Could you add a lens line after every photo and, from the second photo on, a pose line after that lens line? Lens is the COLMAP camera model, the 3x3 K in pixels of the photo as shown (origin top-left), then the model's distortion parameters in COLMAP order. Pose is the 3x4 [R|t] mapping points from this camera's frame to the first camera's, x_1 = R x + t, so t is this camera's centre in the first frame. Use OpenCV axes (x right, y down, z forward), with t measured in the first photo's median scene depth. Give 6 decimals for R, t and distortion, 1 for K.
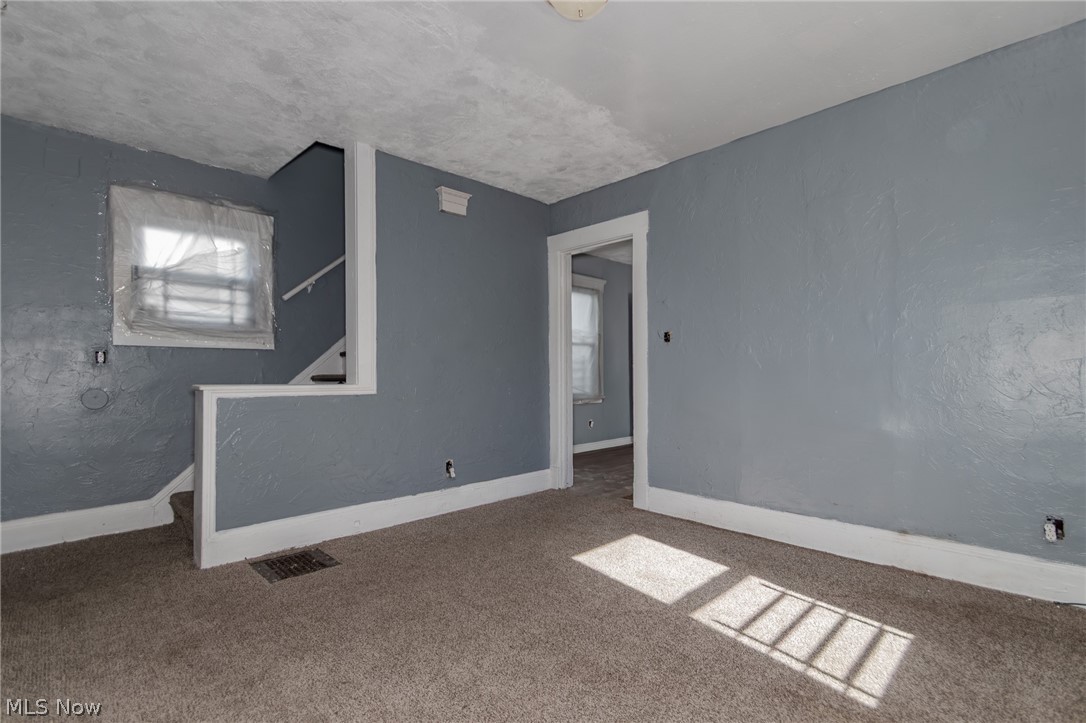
lens RADIAL K [[501.5, 0, 536.5], [0, 501.5, 364.3], [0, 0, 1]] dist [0.001588, -0.000489]
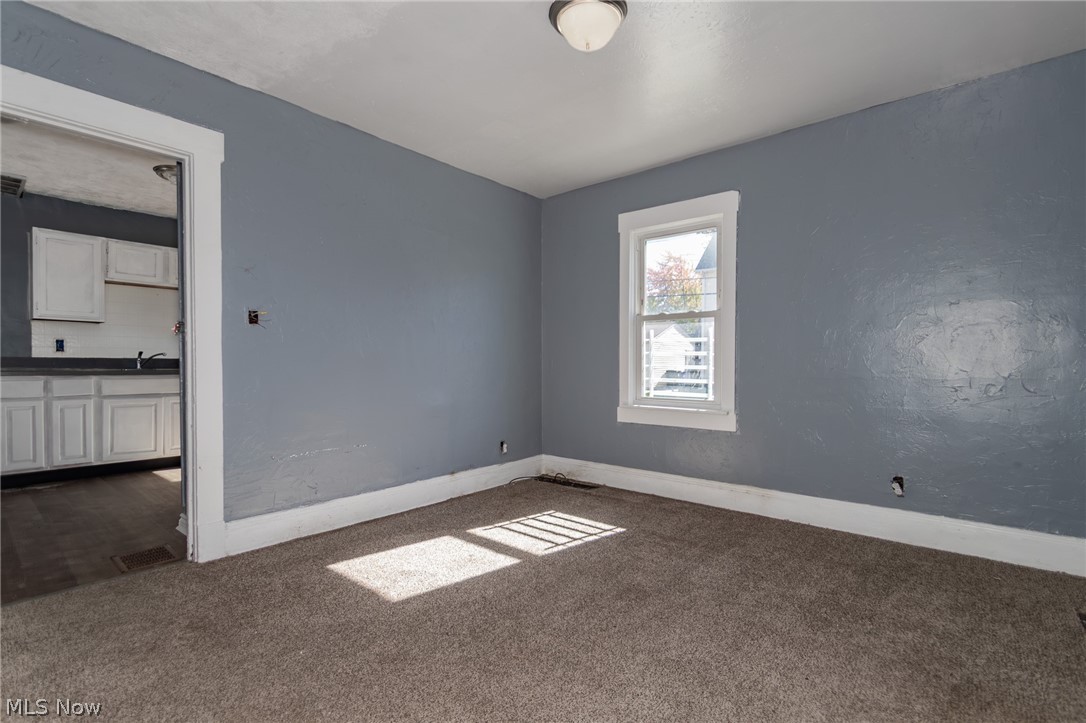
lens RADIAL K [[501.5, 0, 537.6], [0, 501.5, 366.2], [0, 0, 1]] dist [0.001588, -0.000489]
pose [[-0.092049, -0.000790, 0.995754, -0.722540], [-0.018771, 0.999823, -0.000942, 0.017098], [-0.995578, -0.018778, -0.092047, 0.853592]]
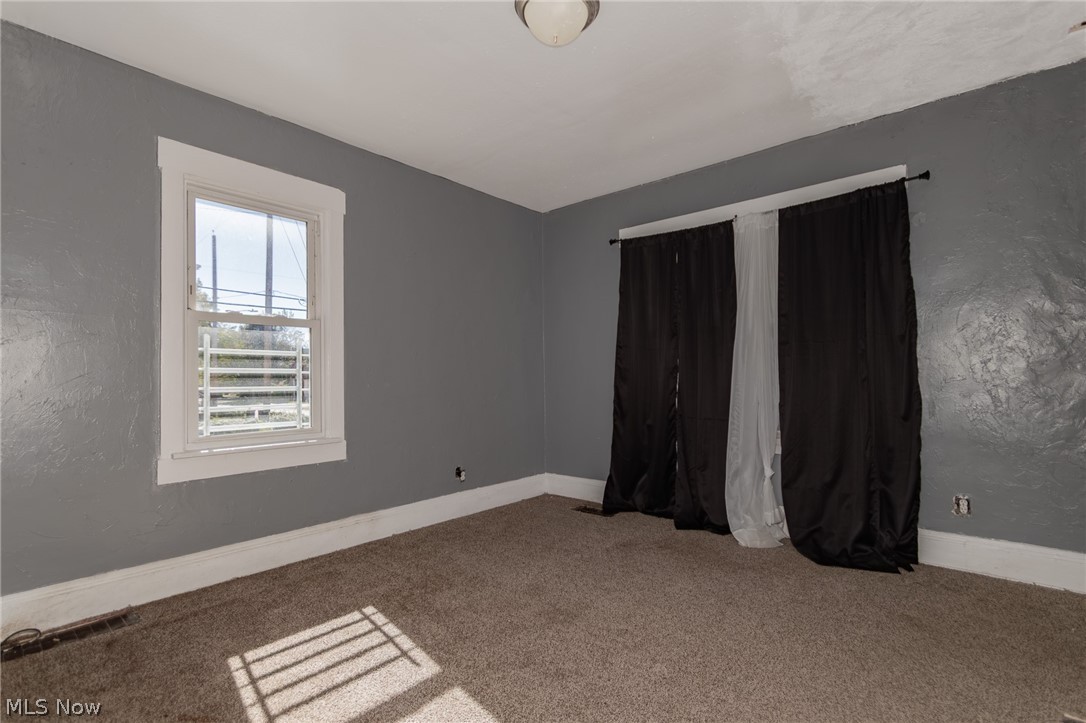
lens RADIAL K [[501.5, 0, 550.1], [0, 501.5, 362.8], [0, 0, 1]] dist [0.001588, -0.000489]
pose [[-0.994782, 0.010760, -0.101457, 0.153468], [0.015882, 0.998632, -0.049816, 0.017697], [0.100782, -0.051167, -0.993592, 1.429424]]
